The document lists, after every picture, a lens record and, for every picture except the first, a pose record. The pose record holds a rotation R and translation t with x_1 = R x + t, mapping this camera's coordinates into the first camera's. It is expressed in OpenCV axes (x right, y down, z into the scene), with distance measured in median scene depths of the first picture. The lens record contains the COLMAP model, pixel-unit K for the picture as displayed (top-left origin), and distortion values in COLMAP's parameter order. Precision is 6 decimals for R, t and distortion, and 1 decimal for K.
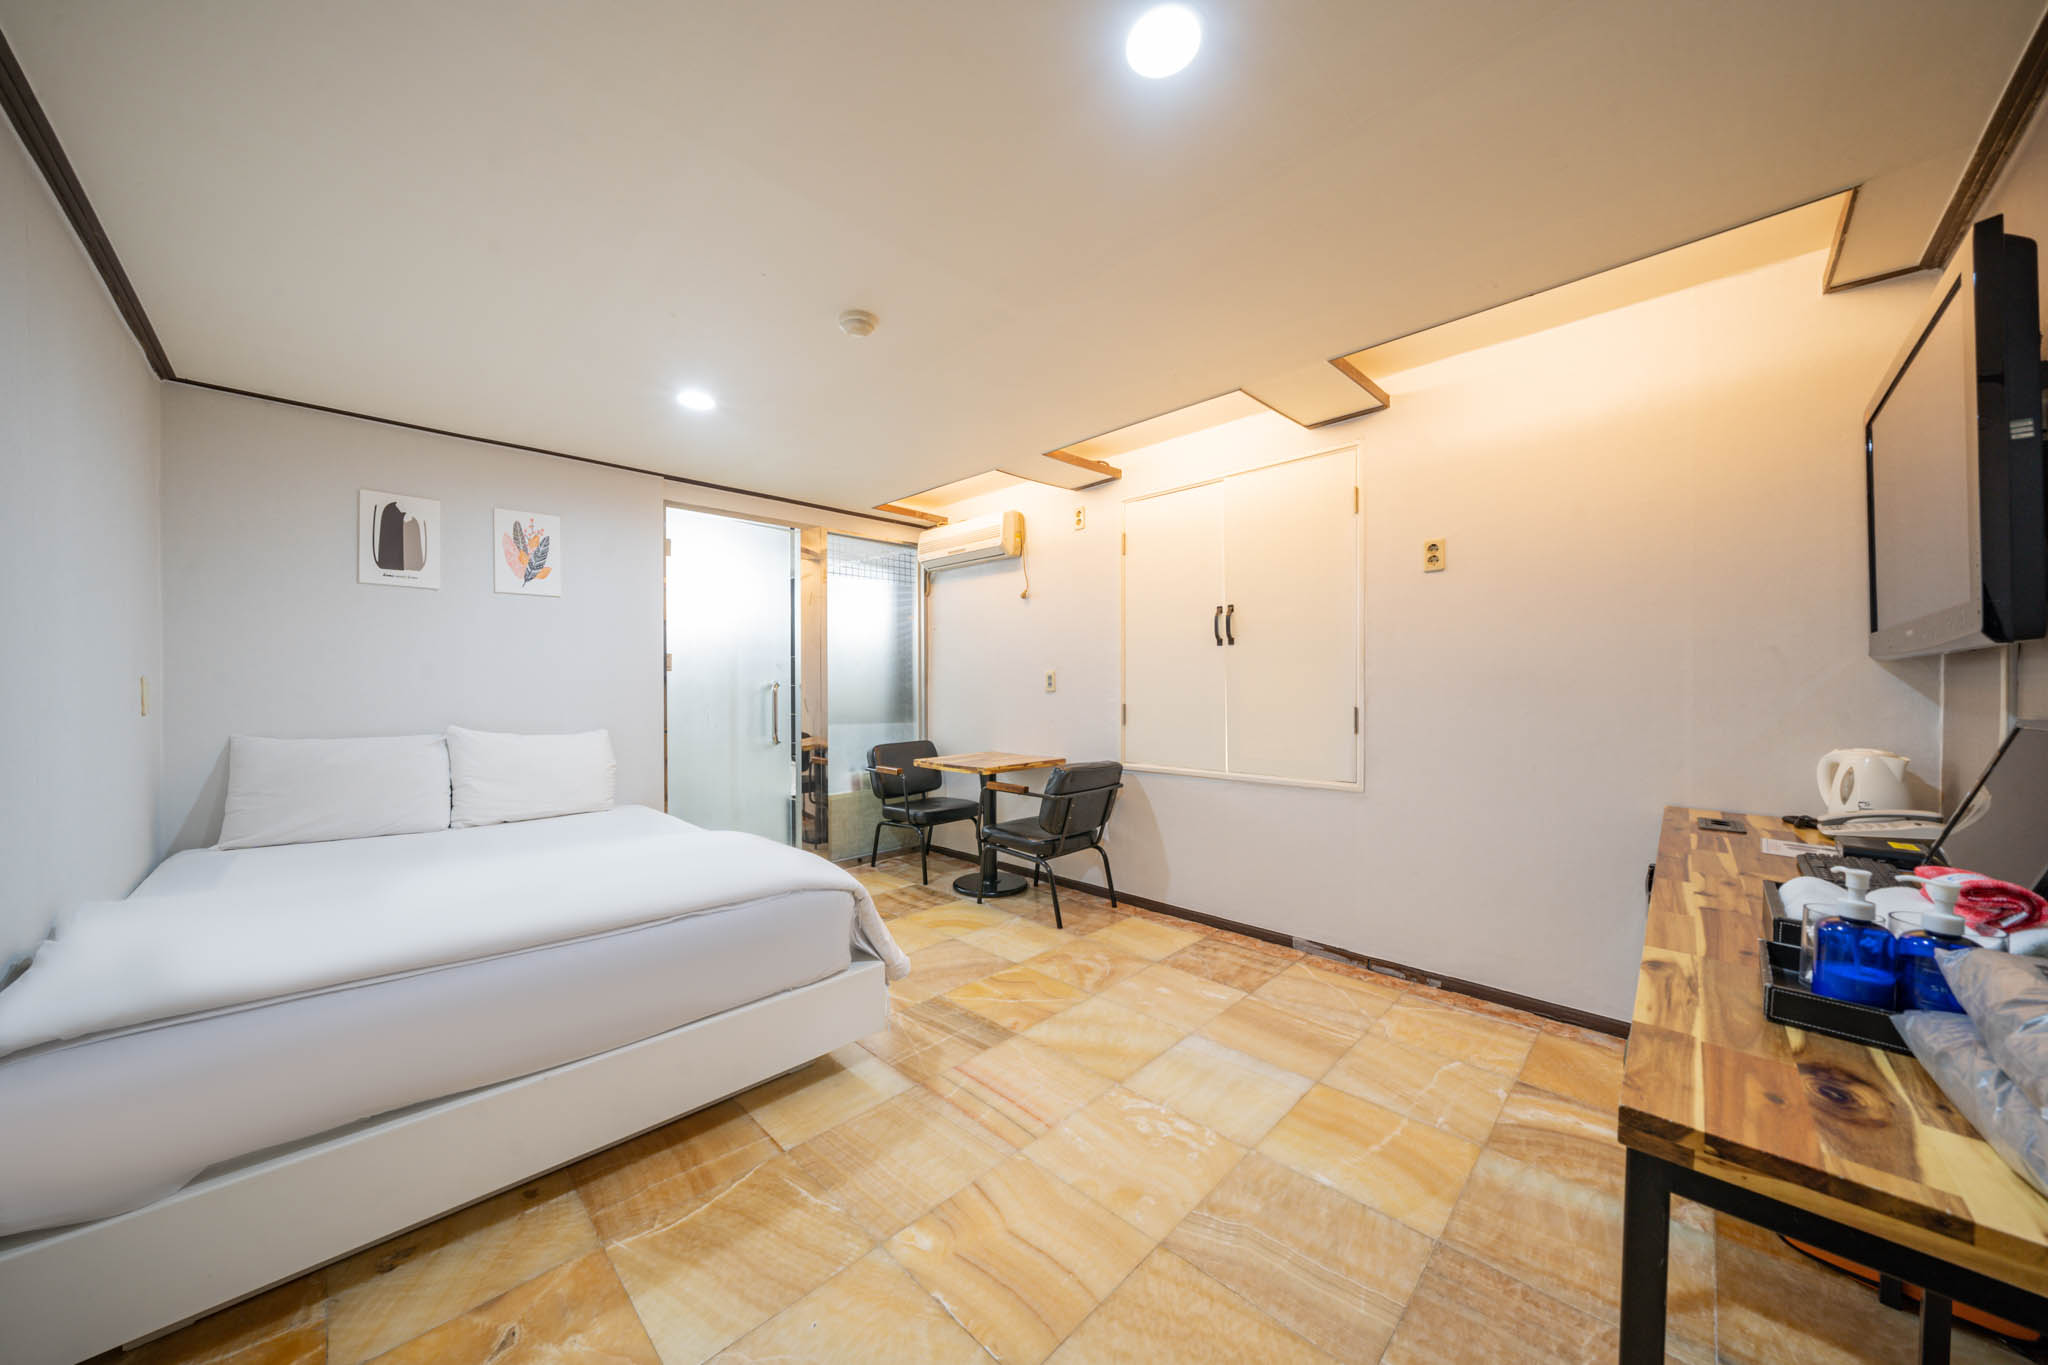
lens RADIAL K [[694.4, 0, 1013.6], [0, 694.4, 690.3], [0, 0, 1]] dist [0.000872, 0.000077]
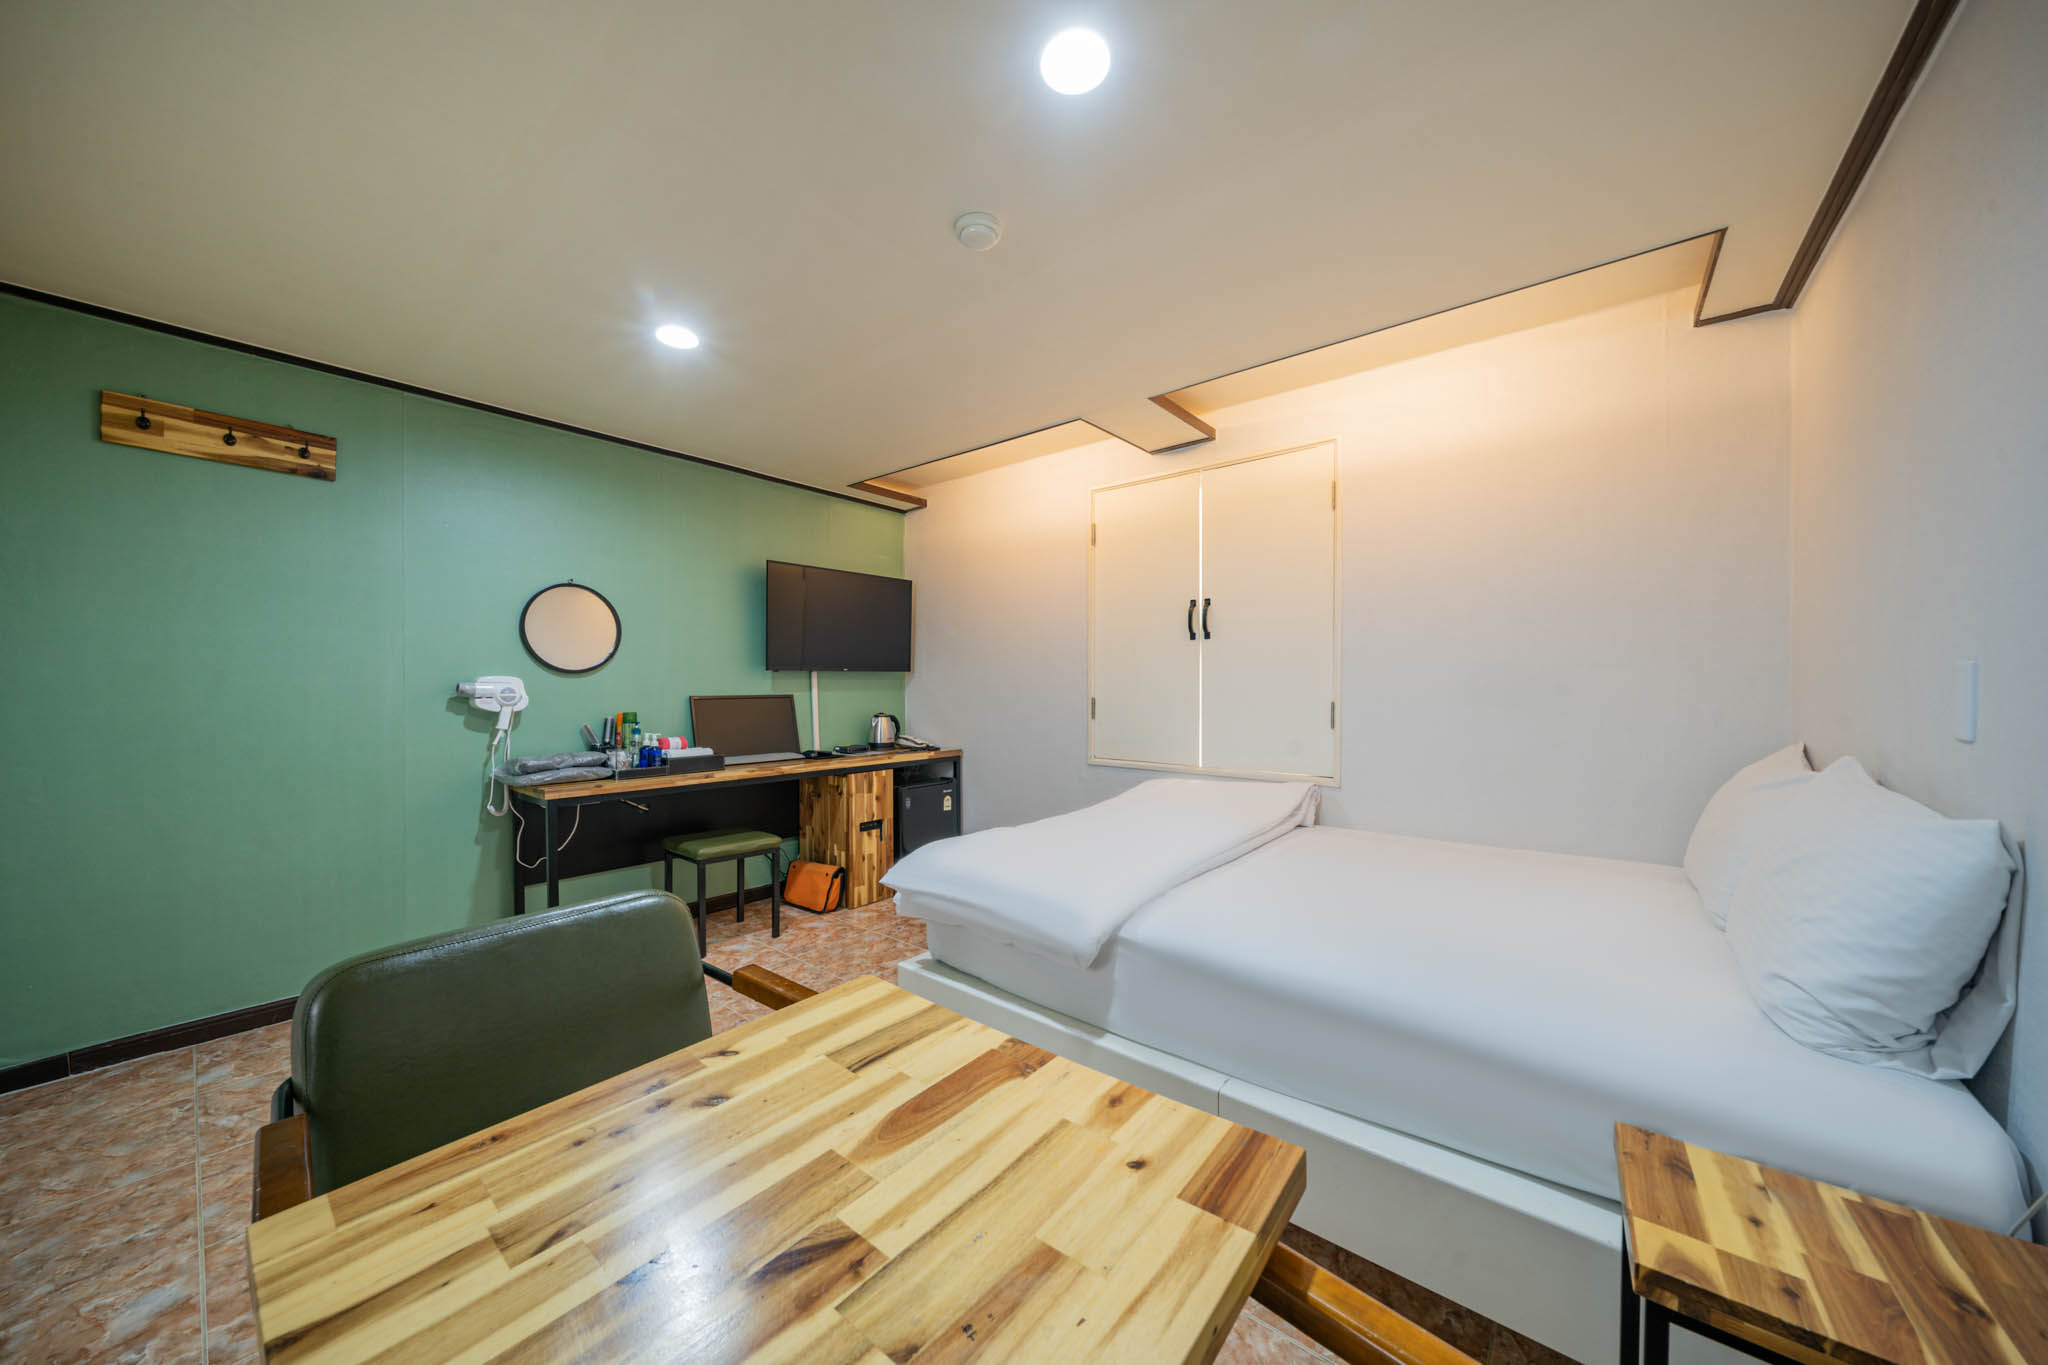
lens RADIAL K [[693.0, 0, 1024.0], [0, 693.0, 682.5], [0, 0, 1]] dist [0.007992, 0.000047]
pose [[0.995019, 0.001621, 0.099669, -0.039426], [-0.001281, 0.999993, -0.003482, -0.000303], [-0.099674, 0.003337, 0.995015, 0.040791]]
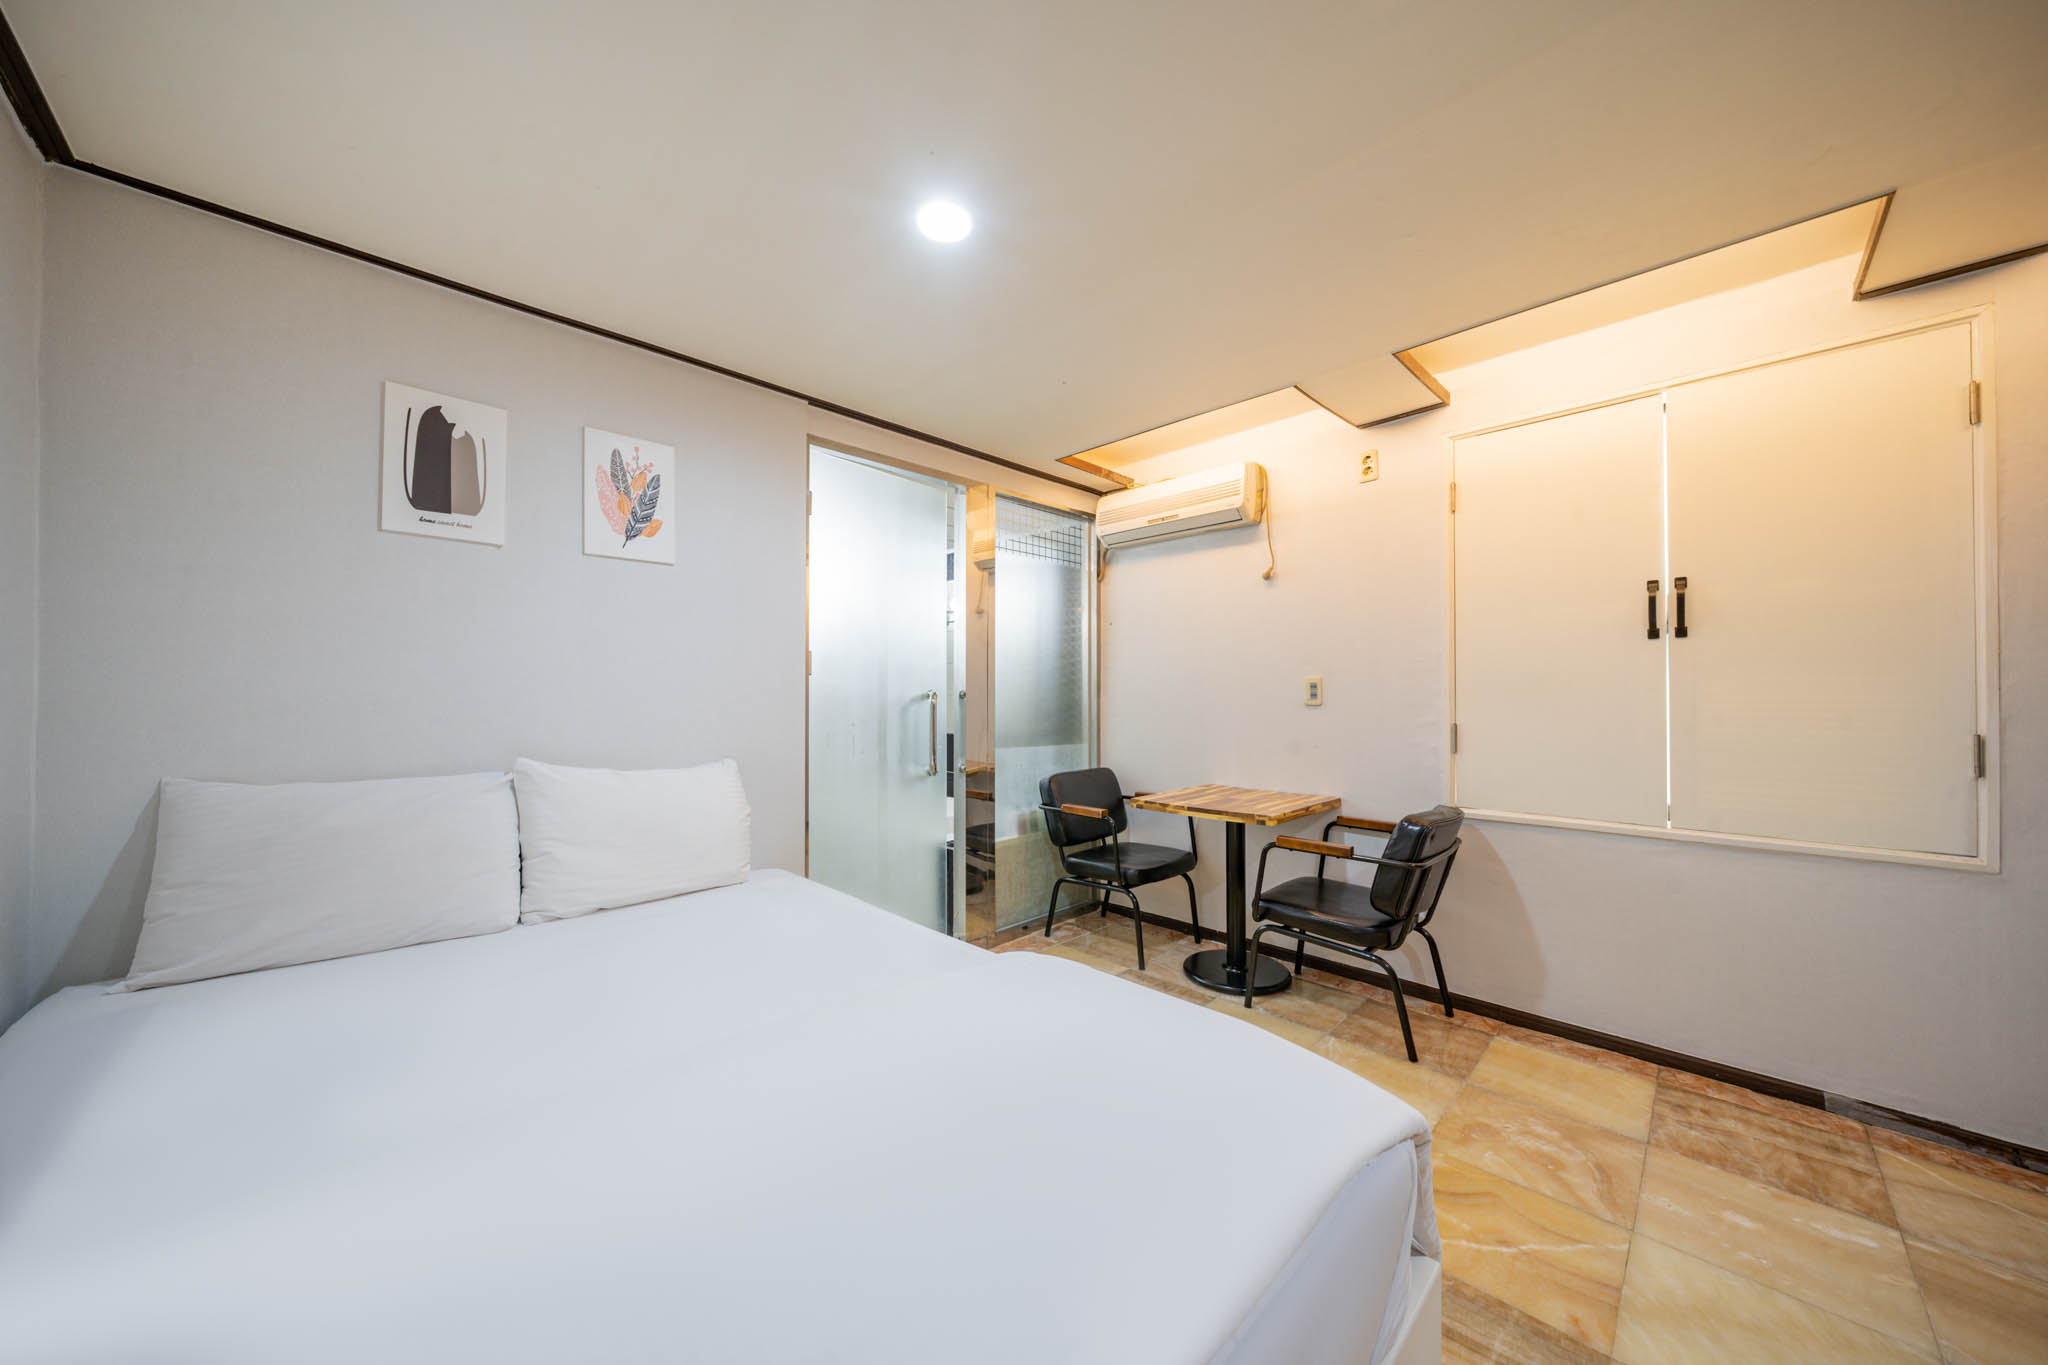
lens RADIAL K [[694.4, 0, 1013.6], [0, 694.4, 690.3], [0, 0, 1]] dist [0.000872, 0.000077]
pose [[0.999984, 0.002747, -0.005005, -0.288880], [-0.002819, 0.999891, -0.014486, -0.002914], [0.004964, 0.014500, 0.999883, 0.296901]]
